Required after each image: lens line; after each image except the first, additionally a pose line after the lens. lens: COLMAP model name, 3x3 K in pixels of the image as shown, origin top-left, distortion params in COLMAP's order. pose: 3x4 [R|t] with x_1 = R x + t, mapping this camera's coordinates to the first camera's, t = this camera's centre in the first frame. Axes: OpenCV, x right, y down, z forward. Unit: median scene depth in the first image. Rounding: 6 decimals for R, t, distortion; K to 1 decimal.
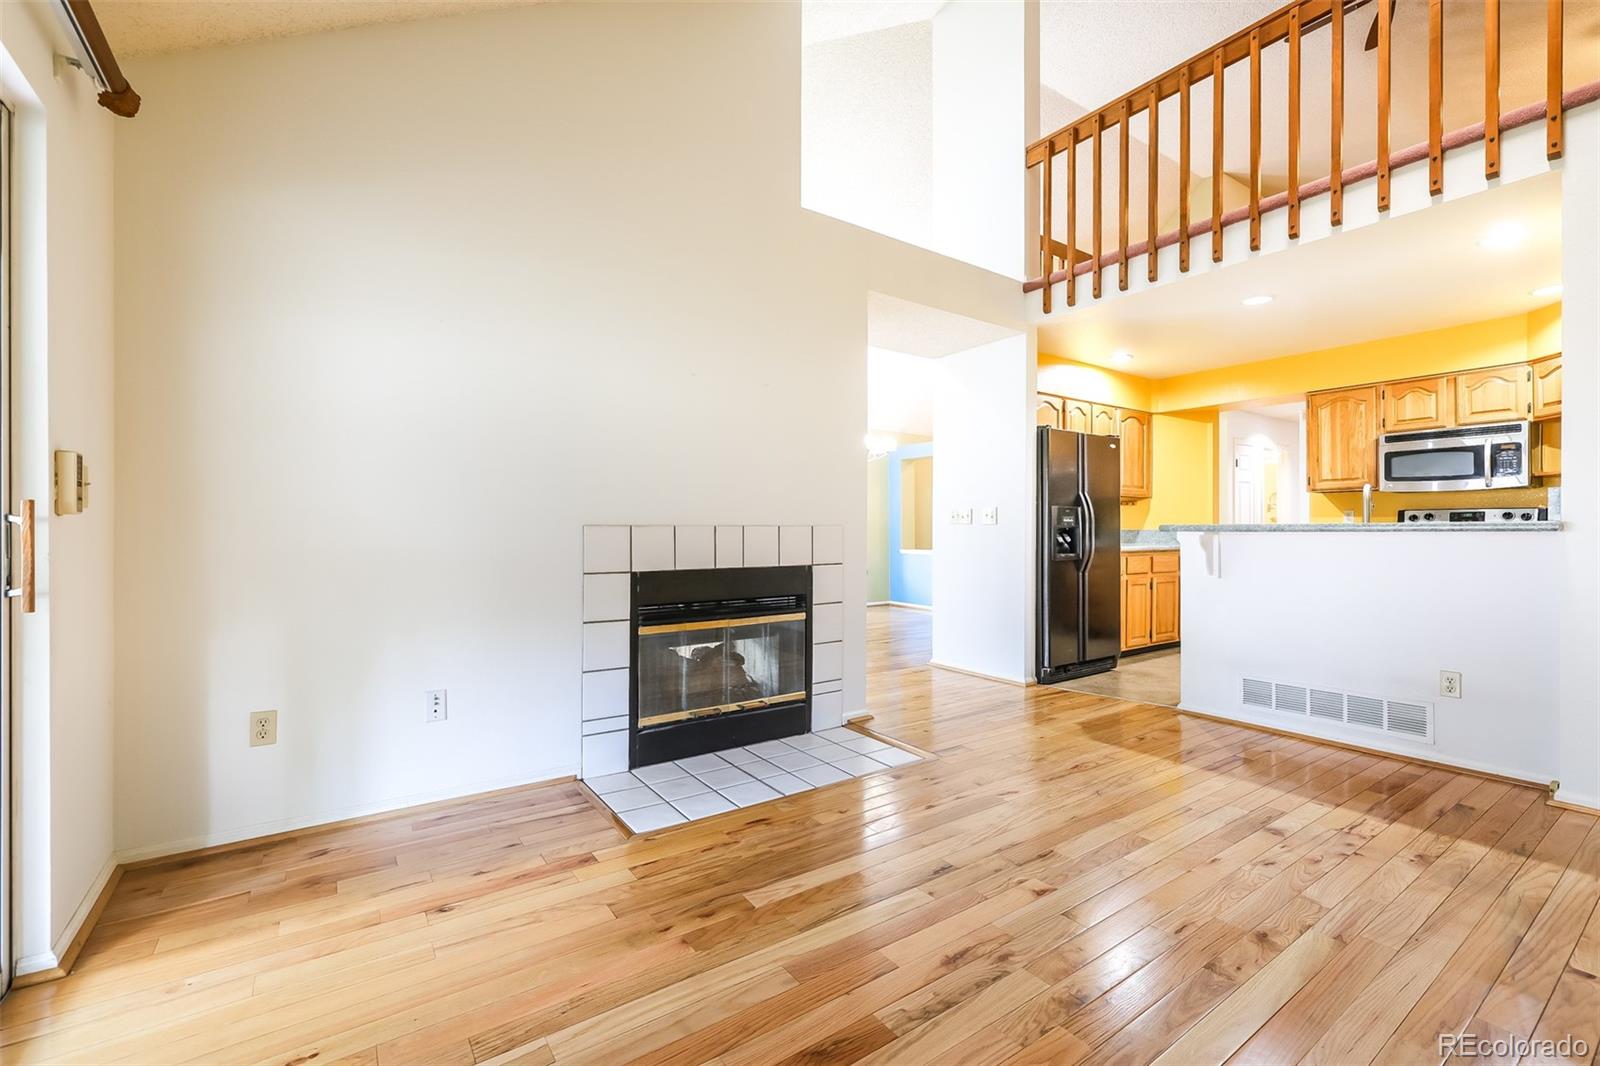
lens RADIAL K [[677.9, 0, 791.1], [0, 677.9, 527.7], [0, 0, 1]] dist [0.000040, -0.000040]
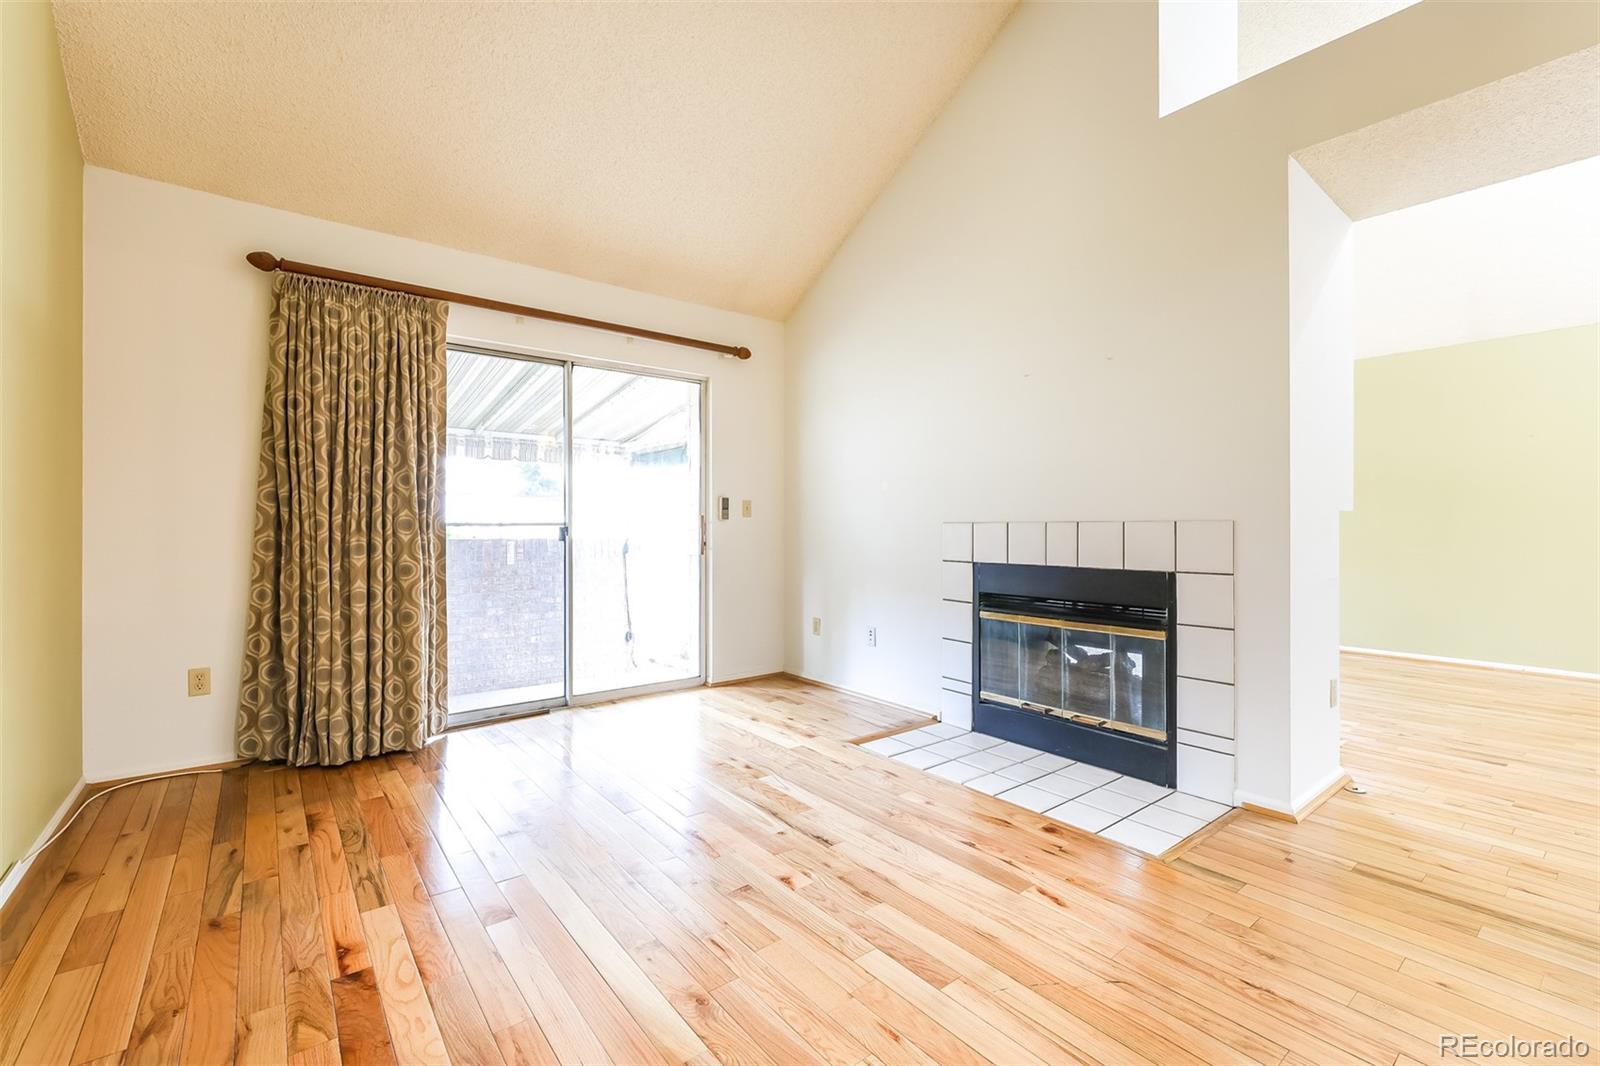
lens RADIAL K [[681.7, 0, 805.3], [0, 681.7, 524.1], [0, 0, 1]] dist [0.001643, 0.000120]
pose [[0.070376, -0.002729, -0.997517, 0.907145], [0.004857, 0.999985, -0.002393, 0.001044], [0.997509, -0.004677, 0.070388, 0.620520]]
